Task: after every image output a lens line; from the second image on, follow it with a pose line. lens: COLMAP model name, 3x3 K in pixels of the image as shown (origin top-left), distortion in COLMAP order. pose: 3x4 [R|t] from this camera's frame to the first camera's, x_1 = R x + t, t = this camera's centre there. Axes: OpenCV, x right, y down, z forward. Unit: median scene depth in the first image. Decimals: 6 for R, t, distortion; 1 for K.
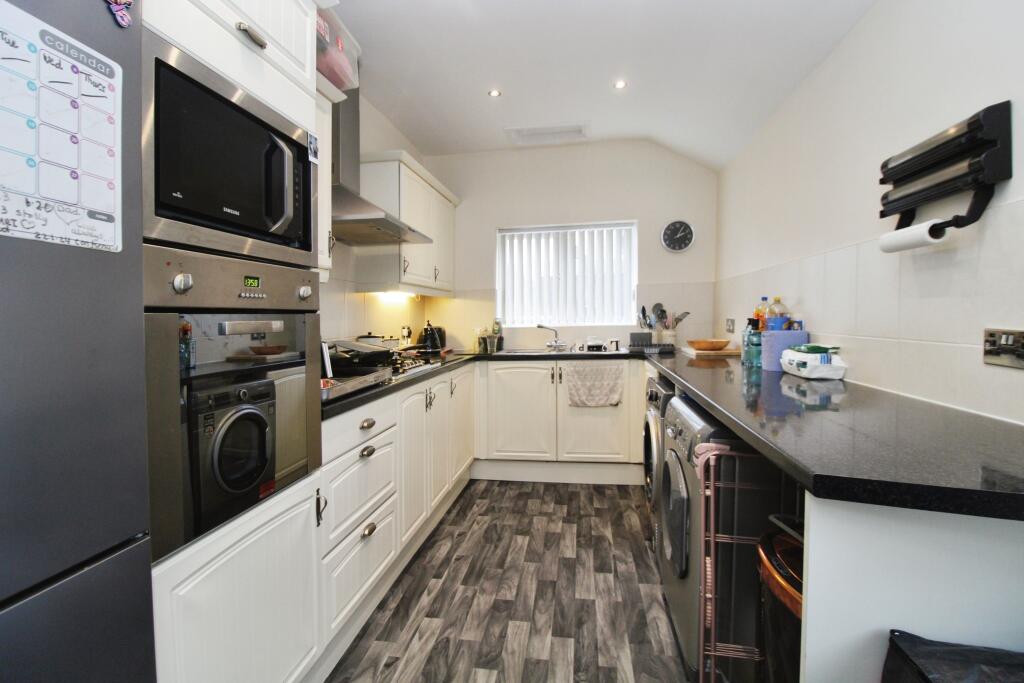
lens RADIAL K [[466.8, 0, 511.9], [0, 466.8, 325.7], [0, 0, 1]] dist [-0.003656, -0.009425]
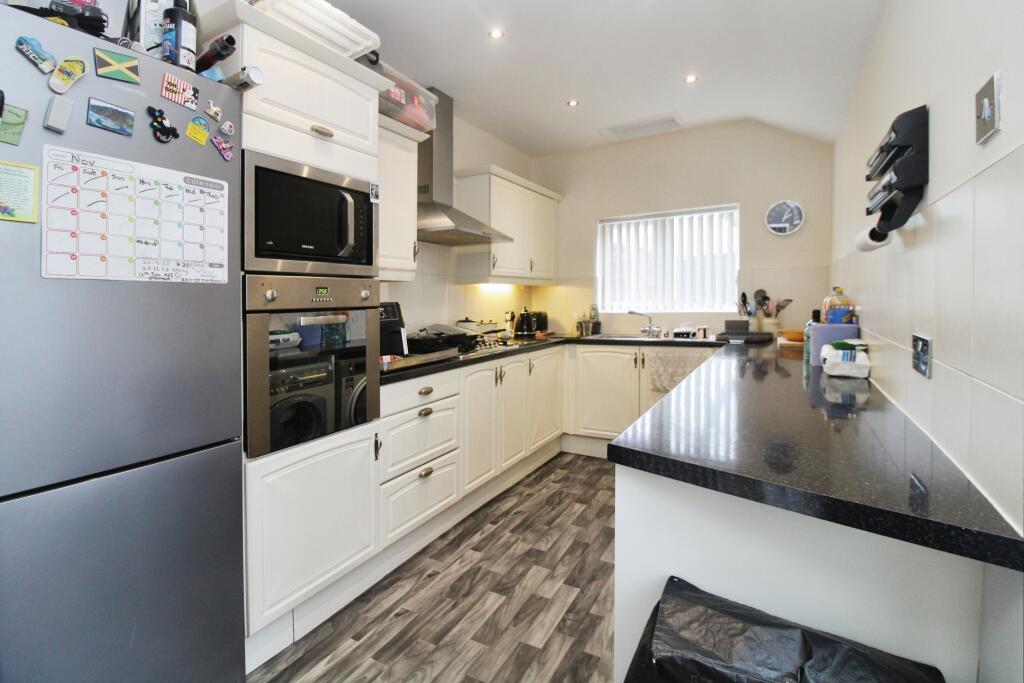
lens RADIAL K [[466.7, 0, 512.0], [0, 466.7, 300.1], [0, 0, 1]] dist [-0.001747, -0.007420]
pose [[0.939688, 0.001781, -0.342028, 0.243370], [-0.005365, 0.999940, -0.009533, -0.022175], [0.341991, 0.010793, 0.939641, -0.101802]]
